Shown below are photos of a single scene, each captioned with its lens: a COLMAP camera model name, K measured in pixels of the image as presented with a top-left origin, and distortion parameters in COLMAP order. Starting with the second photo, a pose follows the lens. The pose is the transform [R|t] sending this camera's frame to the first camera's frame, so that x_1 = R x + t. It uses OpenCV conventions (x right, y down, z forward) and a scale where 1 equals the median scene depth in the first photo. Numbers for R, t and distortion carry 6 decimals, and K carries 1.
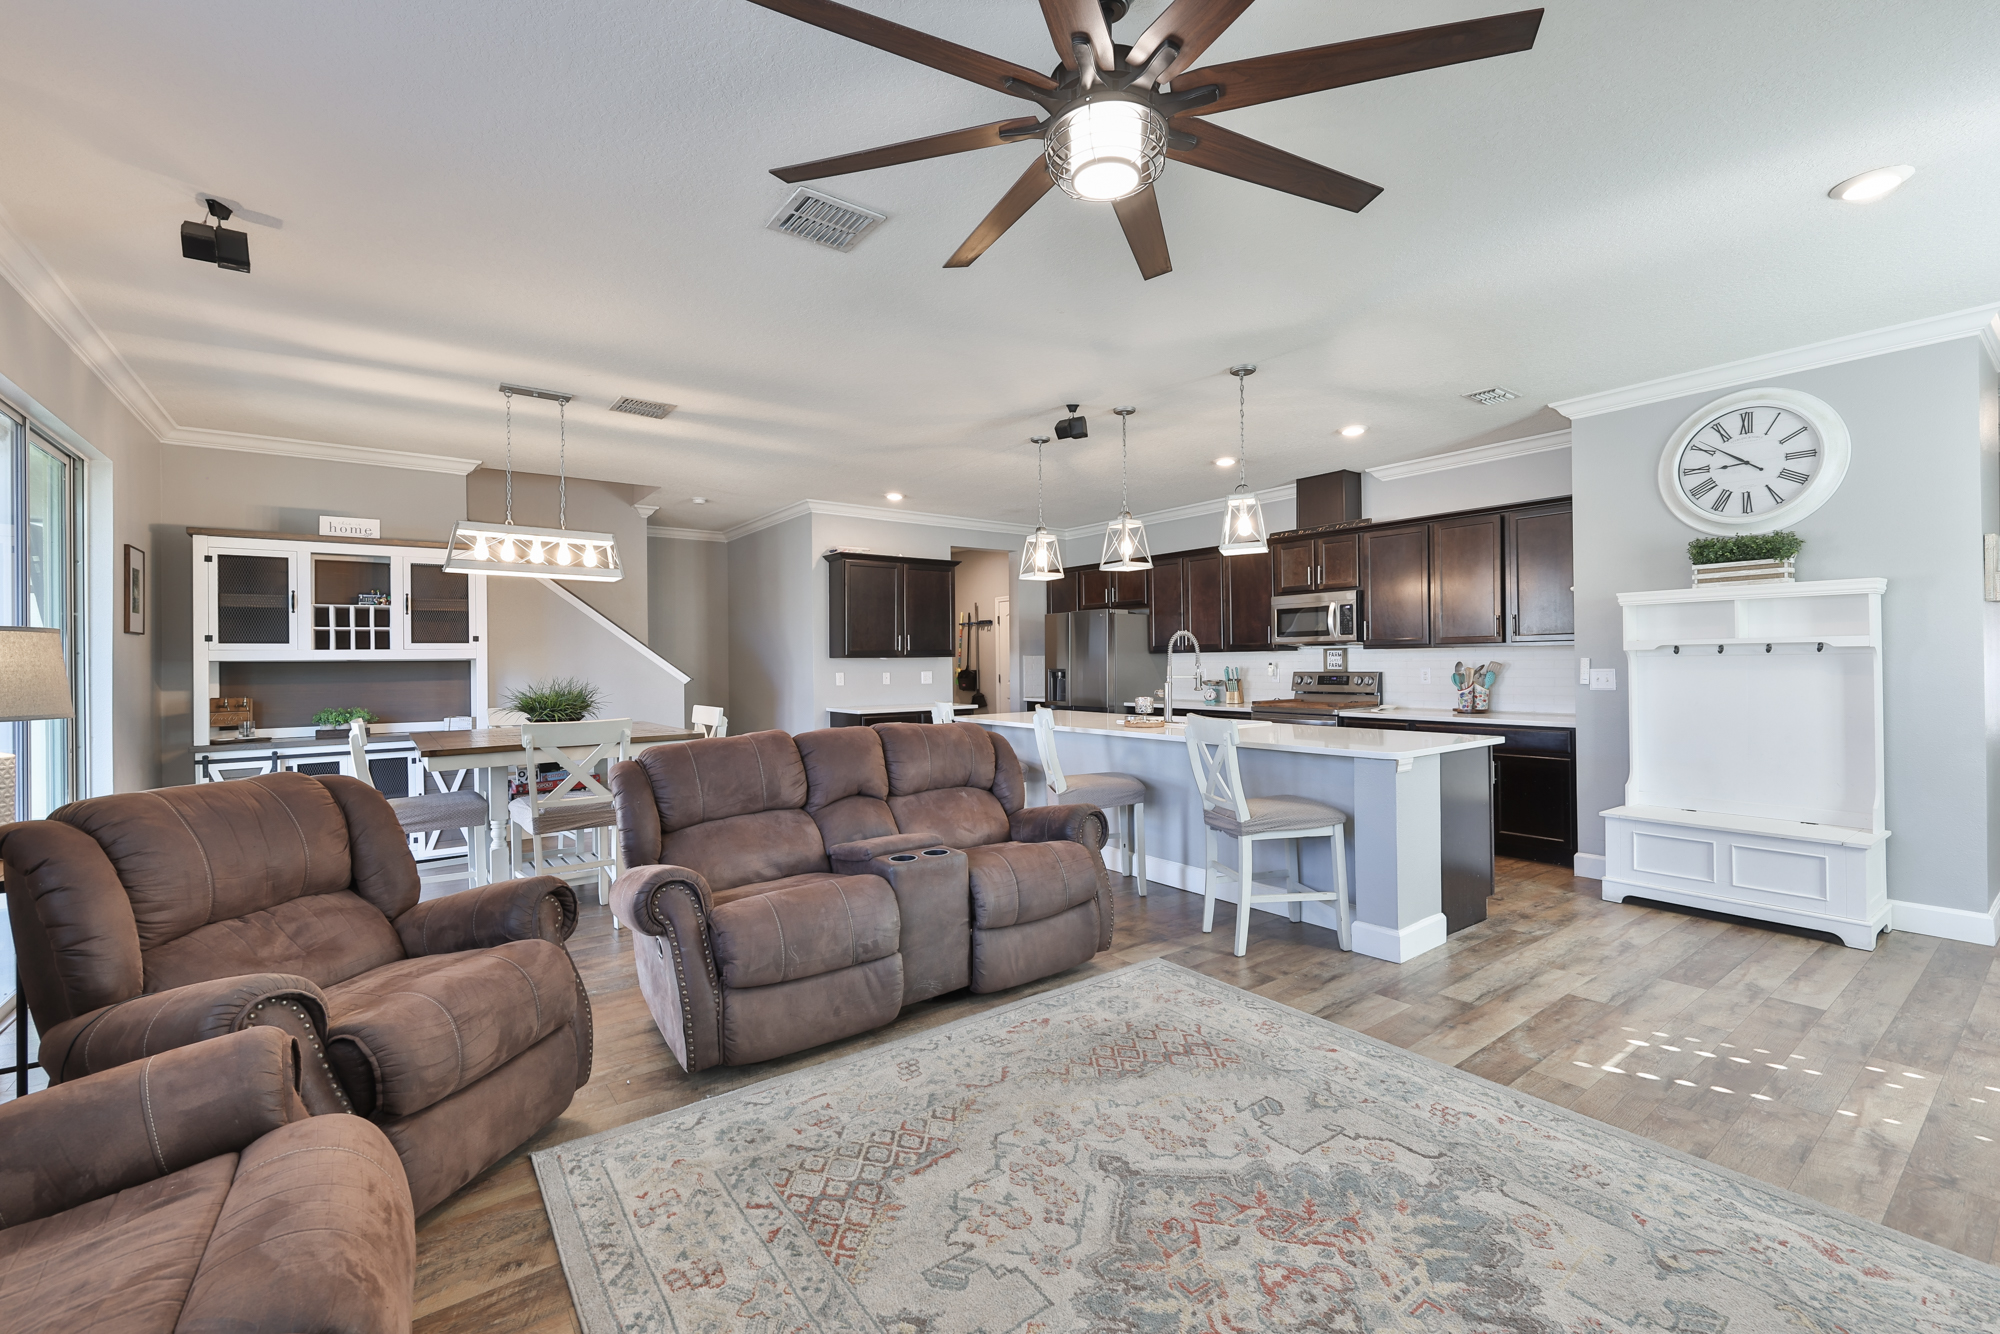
lens RADIAL K [[846.5, 0, 997.6], [0, 846.5, 661.5], [0, 0, 1]] dist [0.000039, 0.000853]
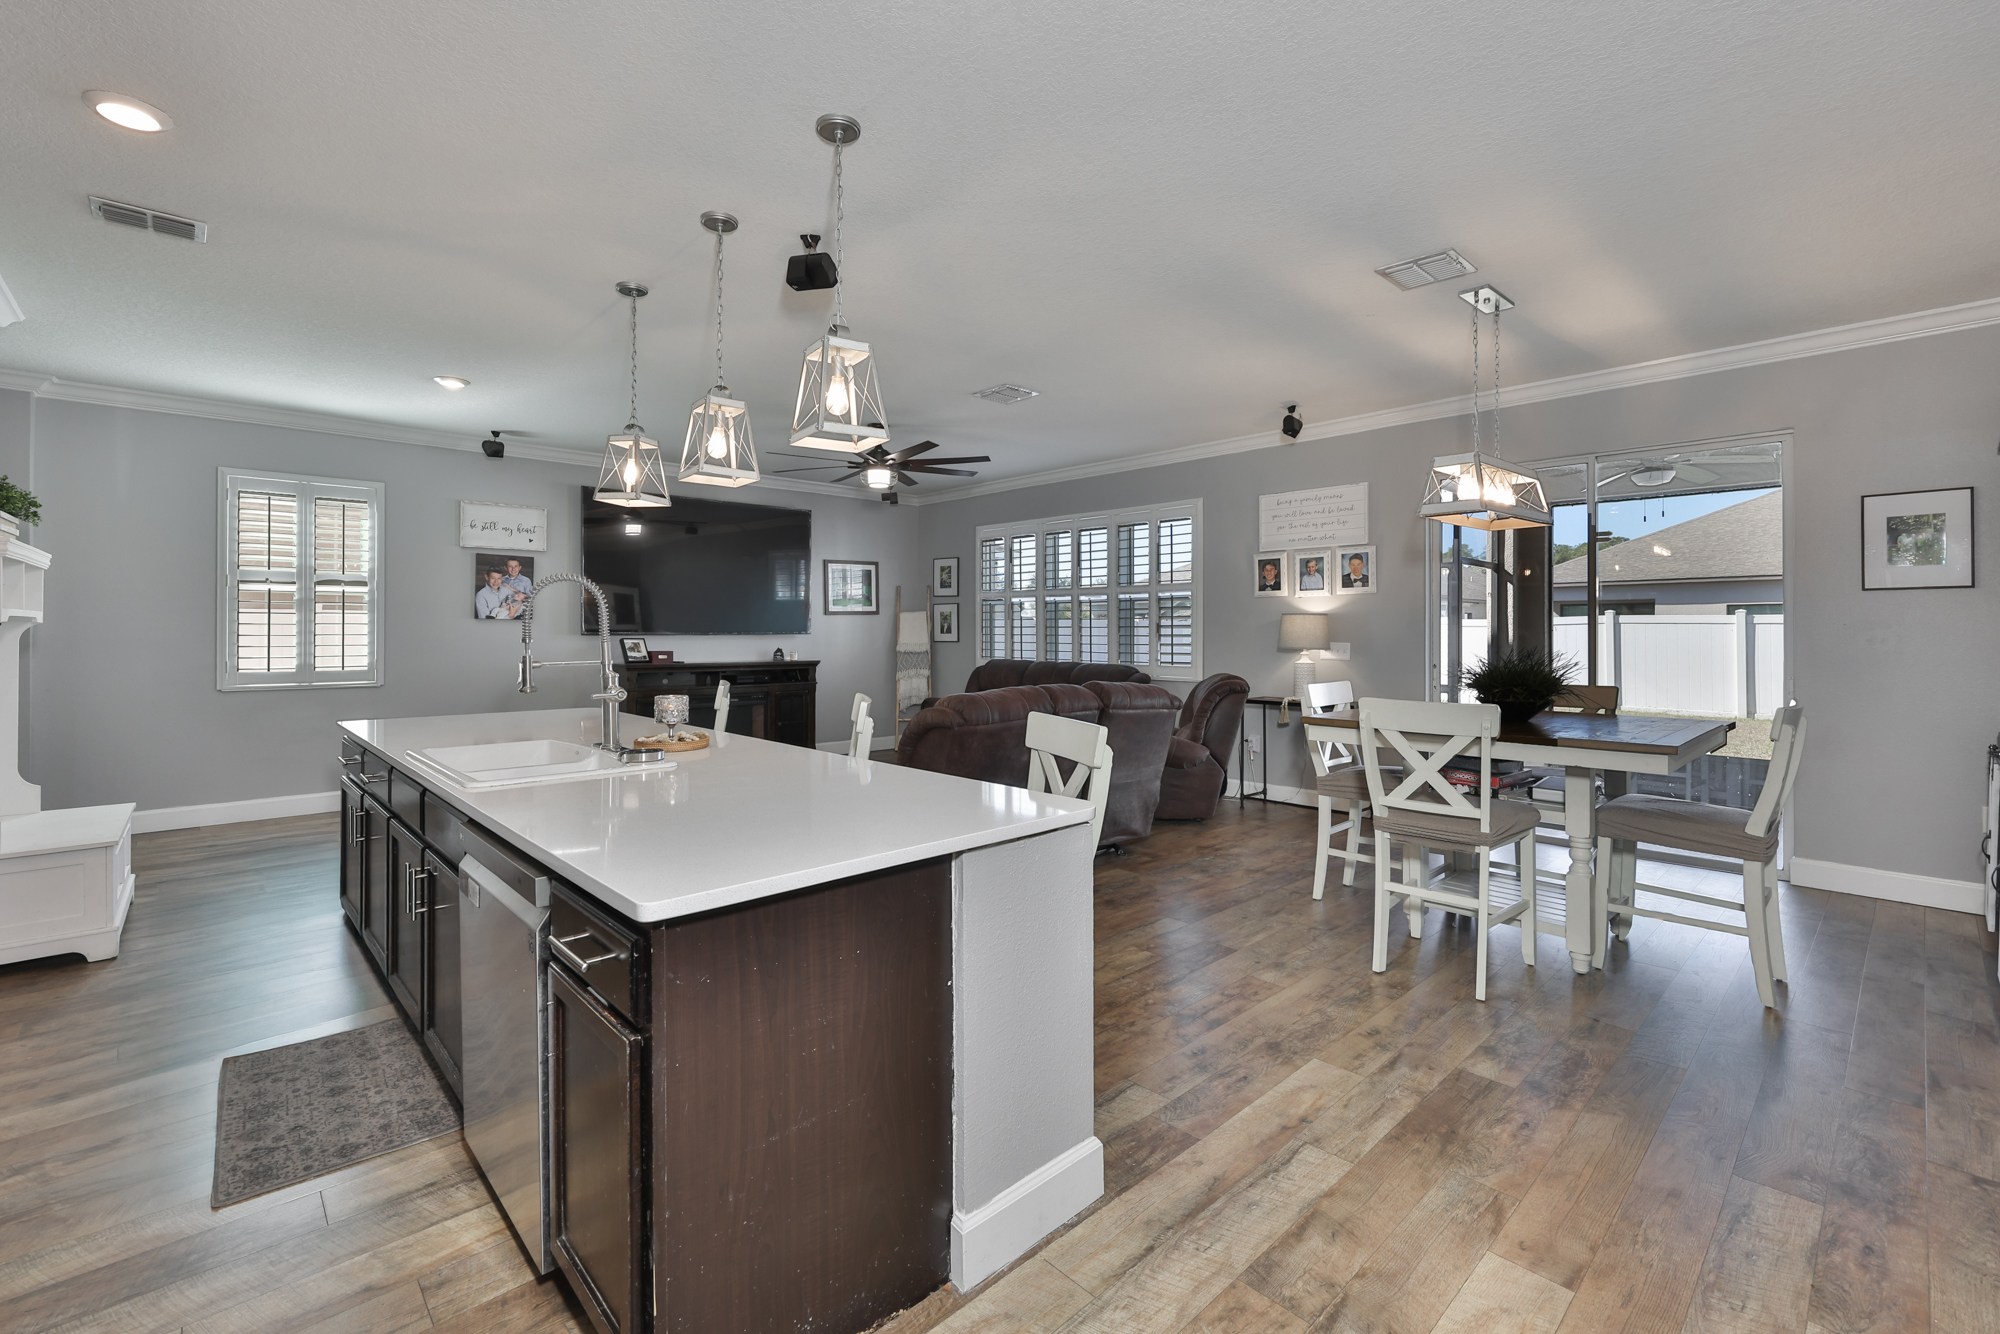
lens RADIAL K [[873.2, 0, 988.4], [0, 873.2, 625.6], [0, 0, 1]] dist [-0.001065, -0.000109]
pose [[-0.993633, 0.009107, -0.112301, 0.028103], [0.009790, 0.999937, -0.005538, 0.001652], [0.112243, -0.006602, -0.993659, 1.528526]]
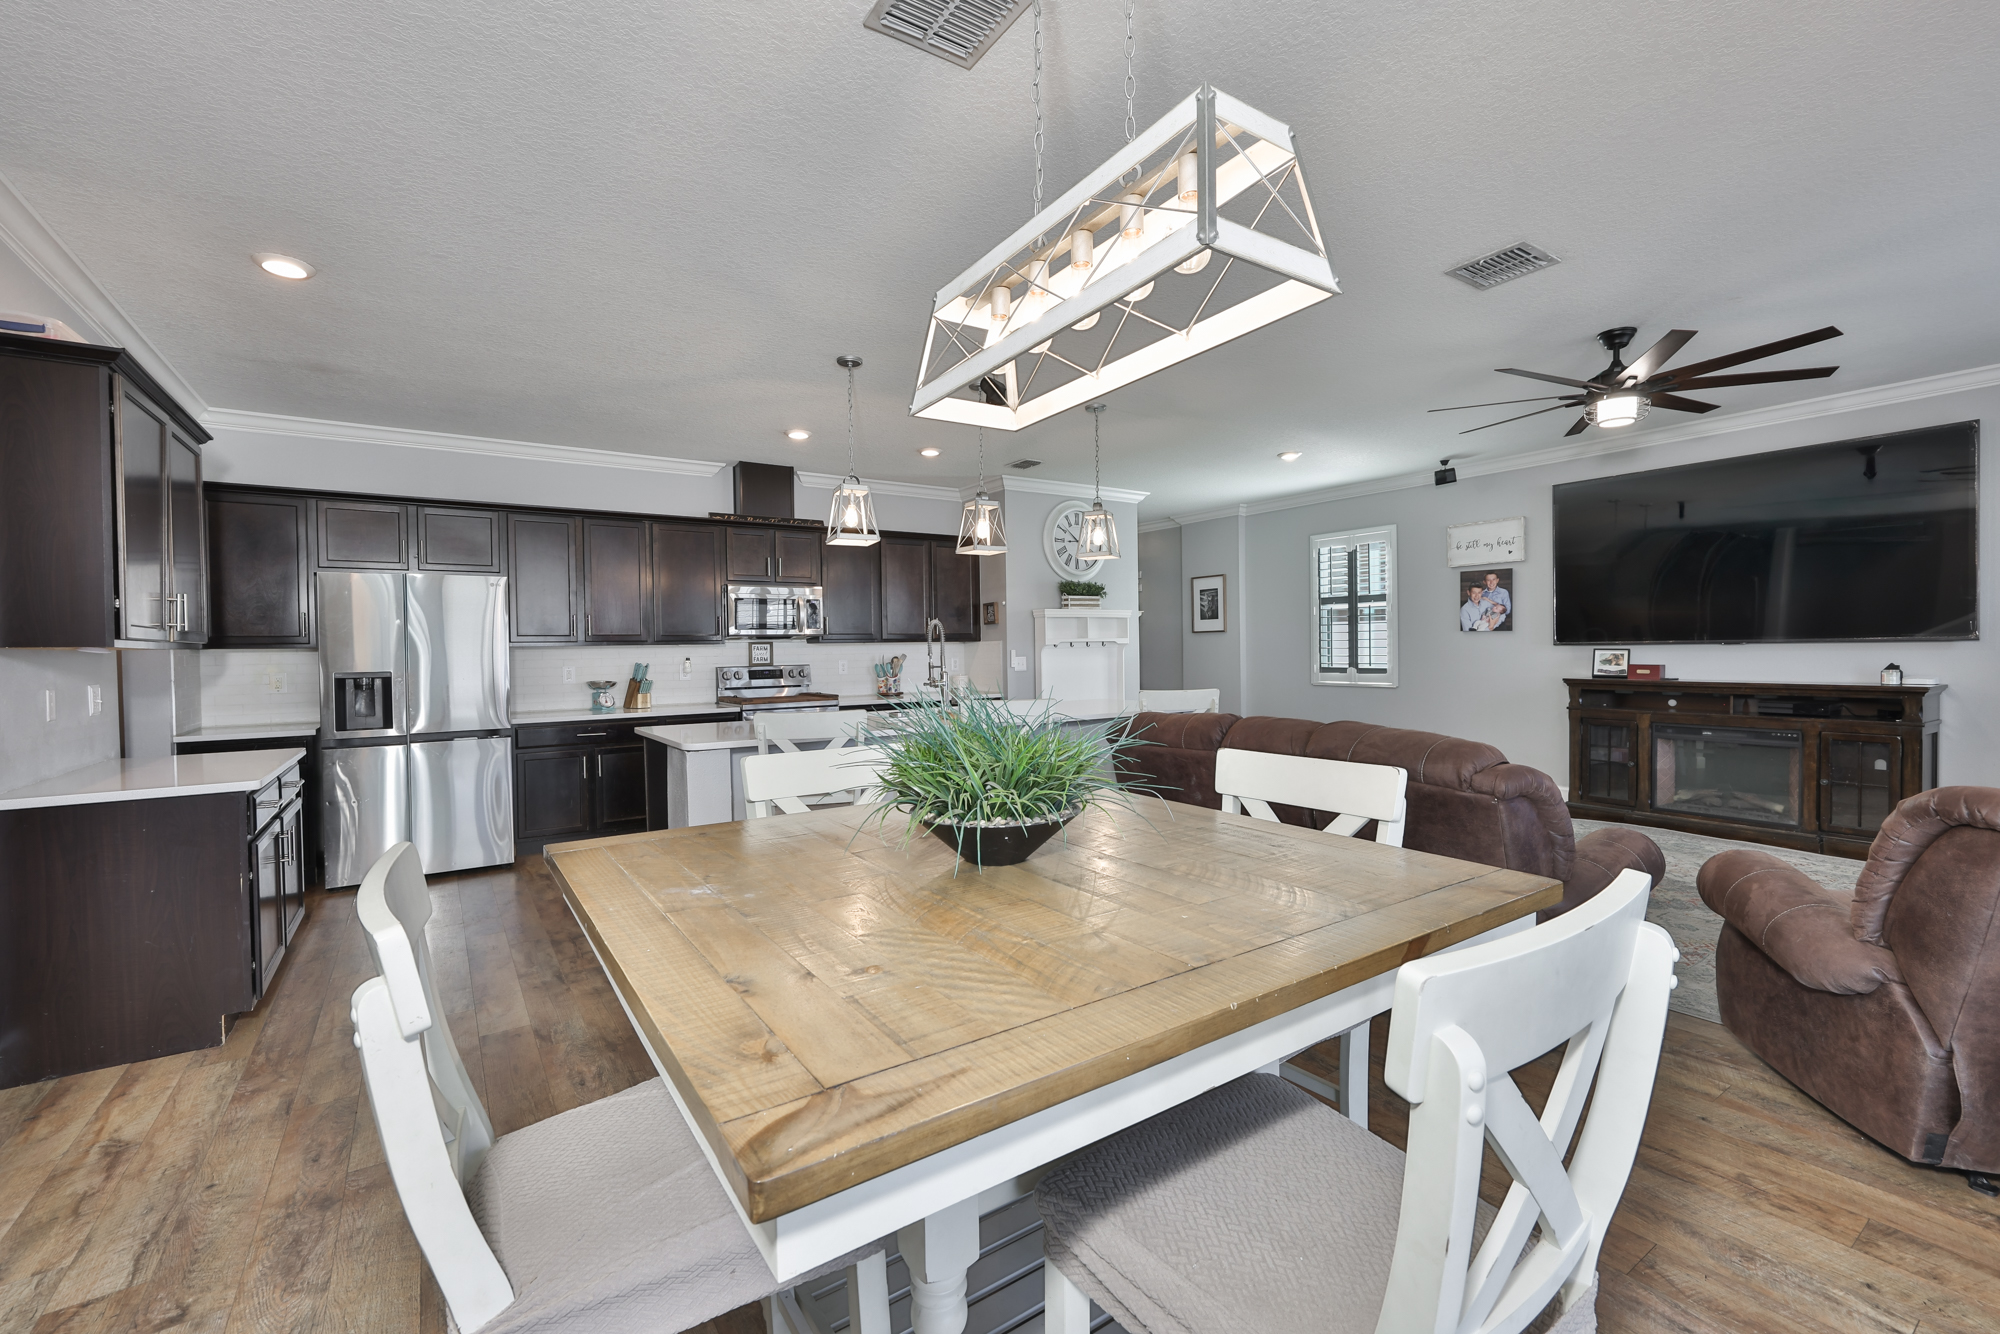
lens RADIAL K [[846.5, 0, 997.6], [0, 846.5, 661.5], [0, 0, 1]] dist [0.000039, 0.000853]
pose [[0.046828, -0.005667, 0.998887, -0.743487], [0.014346, 0.999885, 0.005000, 0.007807], [-0.998800, 0.014096, 0.046904, 0.873122]]
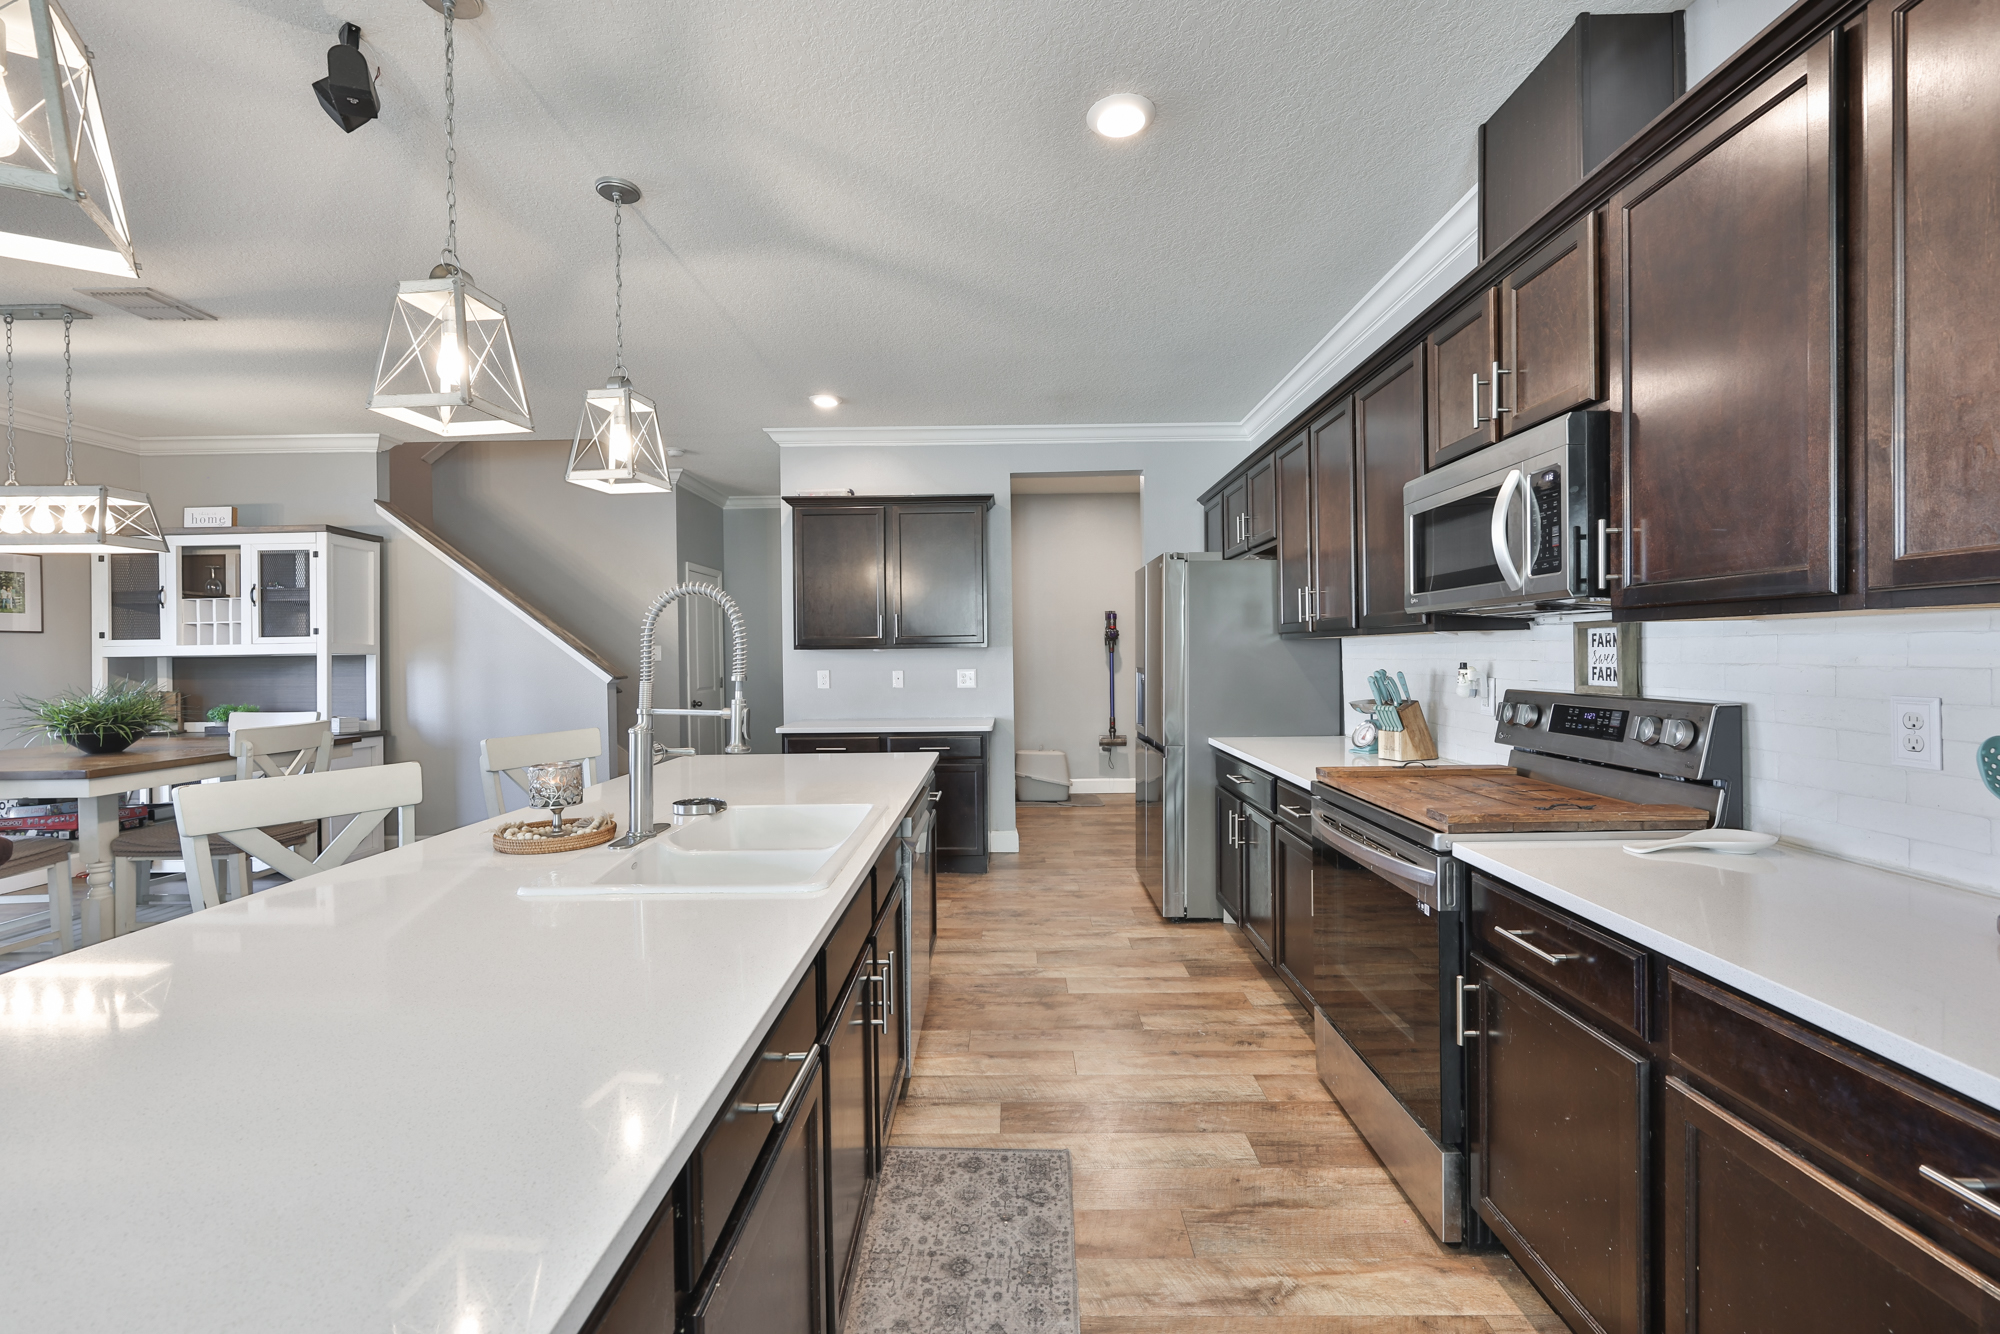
lens RADIAL K [[843.6, 0, 990.8], [0, 843.6, 661.5], [0, 0, 1]] dist [-0.000943, -0.000088]
pose [[0.790493, 0.008151, -0.612416, 0.528385], [0.003440, 0.999837, 0.017748, -0.008705], [0.612461, -0.016137, 0.790336, 0.786911]]
